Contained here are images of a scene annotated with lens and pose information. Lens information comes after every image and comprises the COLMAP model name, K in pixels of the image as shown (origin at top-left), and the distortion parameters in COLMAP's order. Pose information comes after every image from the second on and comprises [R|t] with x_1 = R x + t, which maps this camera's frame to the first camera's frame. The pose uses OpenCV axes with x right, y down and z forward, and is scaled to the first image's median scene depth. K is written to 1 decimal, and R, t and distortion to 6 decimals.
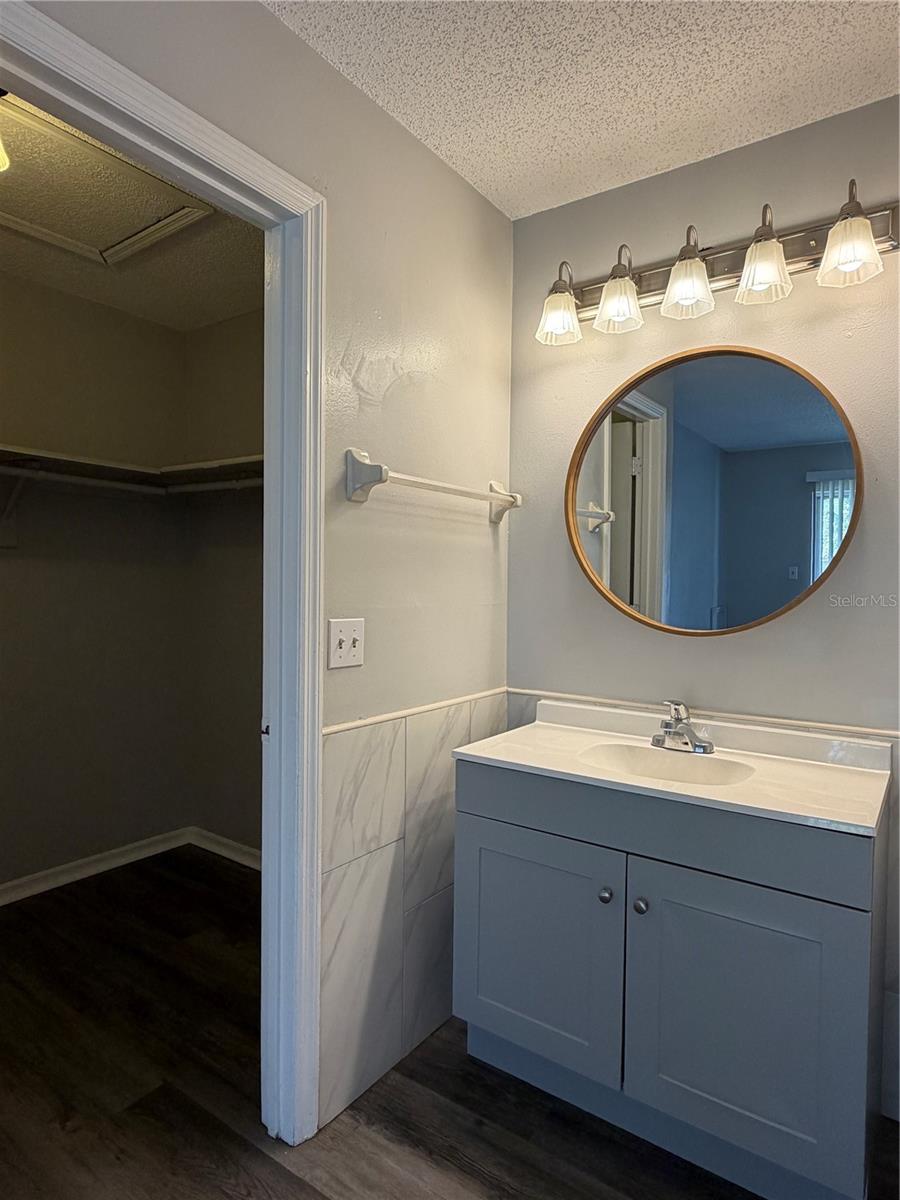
lens RADIAL K [[686.8, 0, 450.2], [0, 686.8, 597.9], [0, 0, 1]] dist [0.004856, -0.001145]
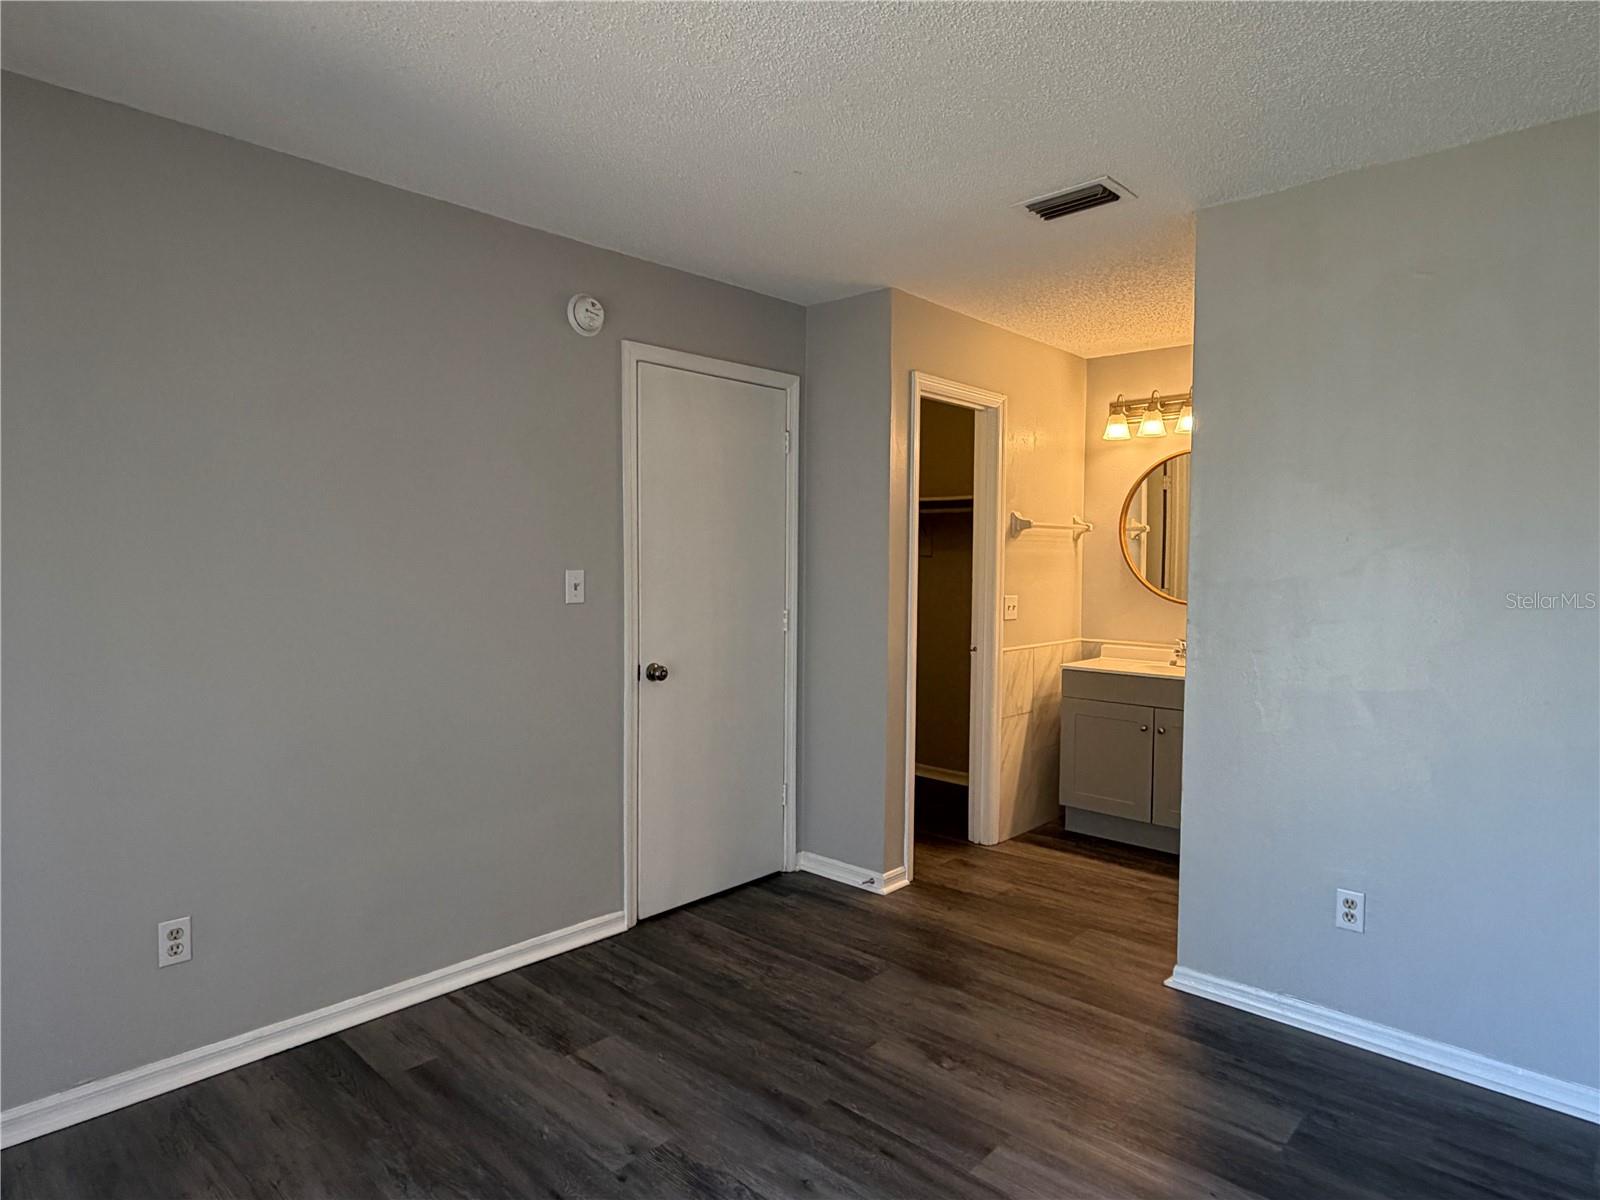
lens RADIAL K [[915.7, 0, 807.0], [0, 915.7, 603.4], [0, 0, 1]] dist [0.004856, -0.001145]
pose [[0.992247, -0.001560, -0.124272, -0.400898], [0.004304, 0.999753, 0.021813, -0.007724], [0.124207, -0.022179, 0.992008, -1.704814]]
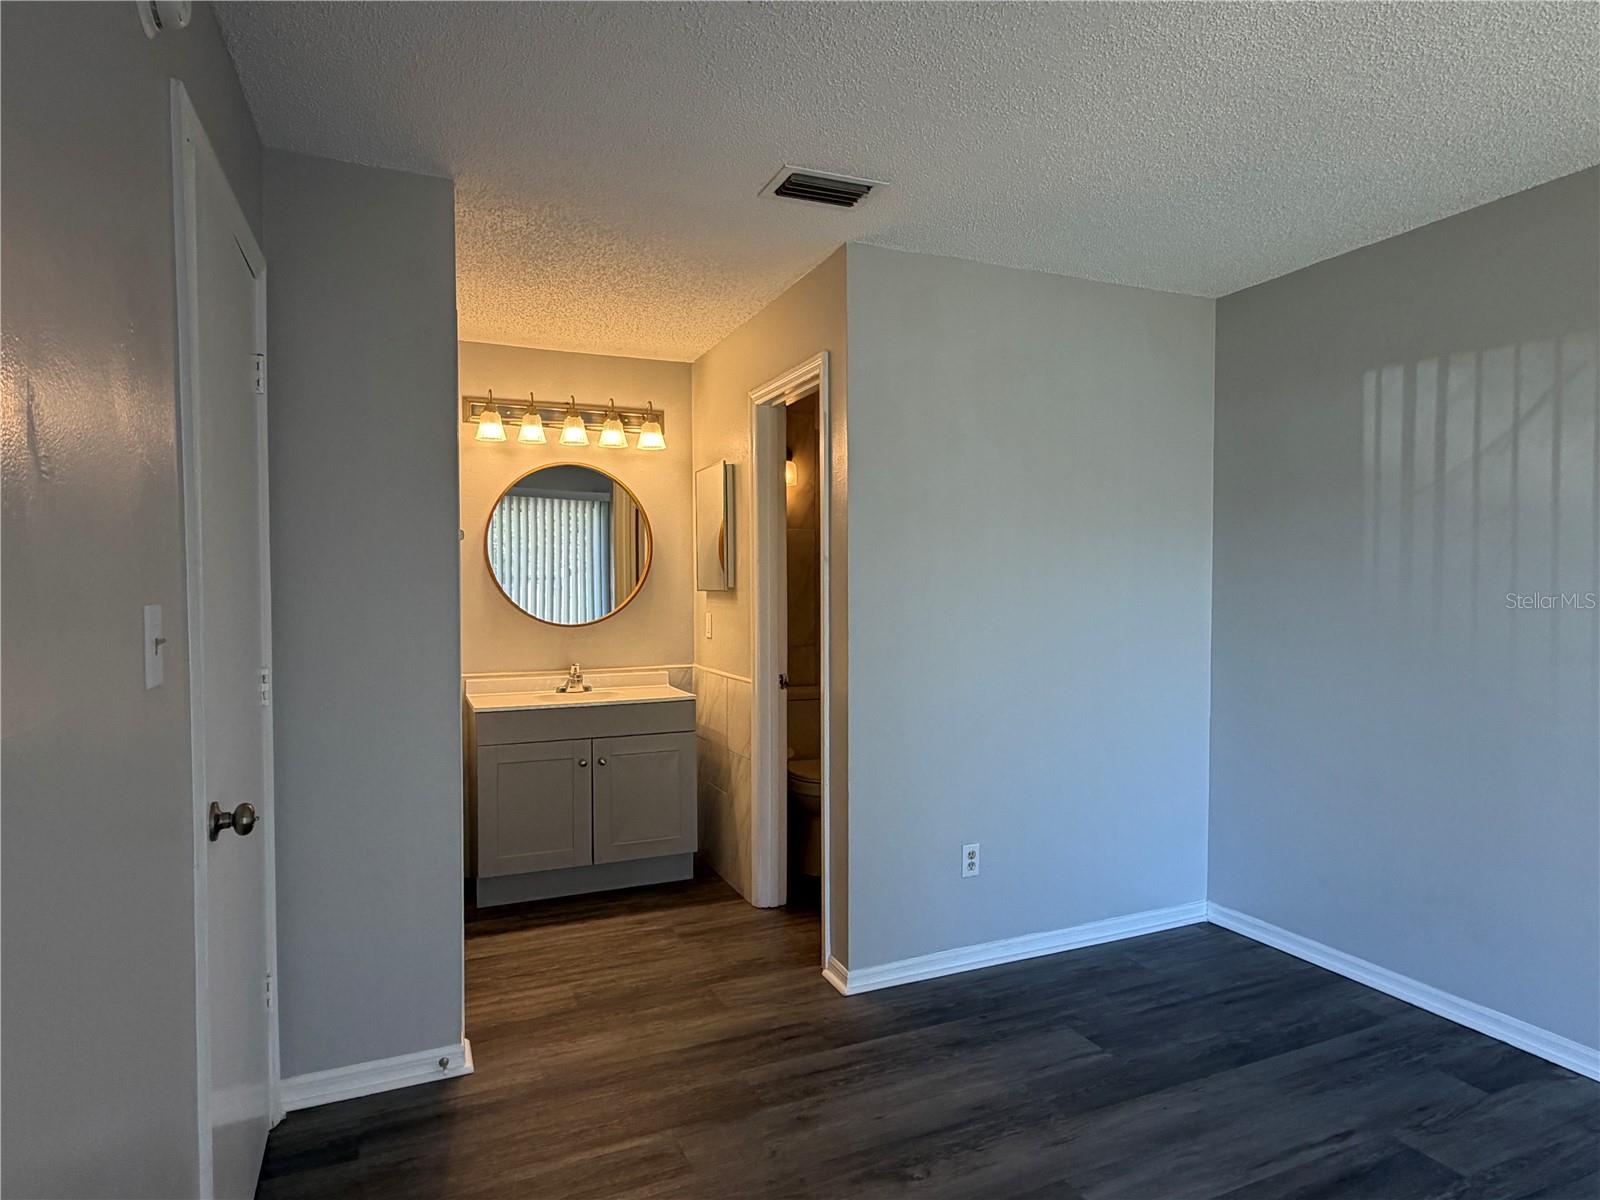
lens RADIAL K [[915.7, 0, 795.6], [0, 915.7, 606.6], [0, 0, 1]] dist [0.004856, -0.001145]
pose [[0.512389, -0.034653, 0.858054, -1.486145], [0.032117, 0.999260, 0.021177, -0.029271], [-0.858153, 0.016707, 0.513123, -0.733793]]
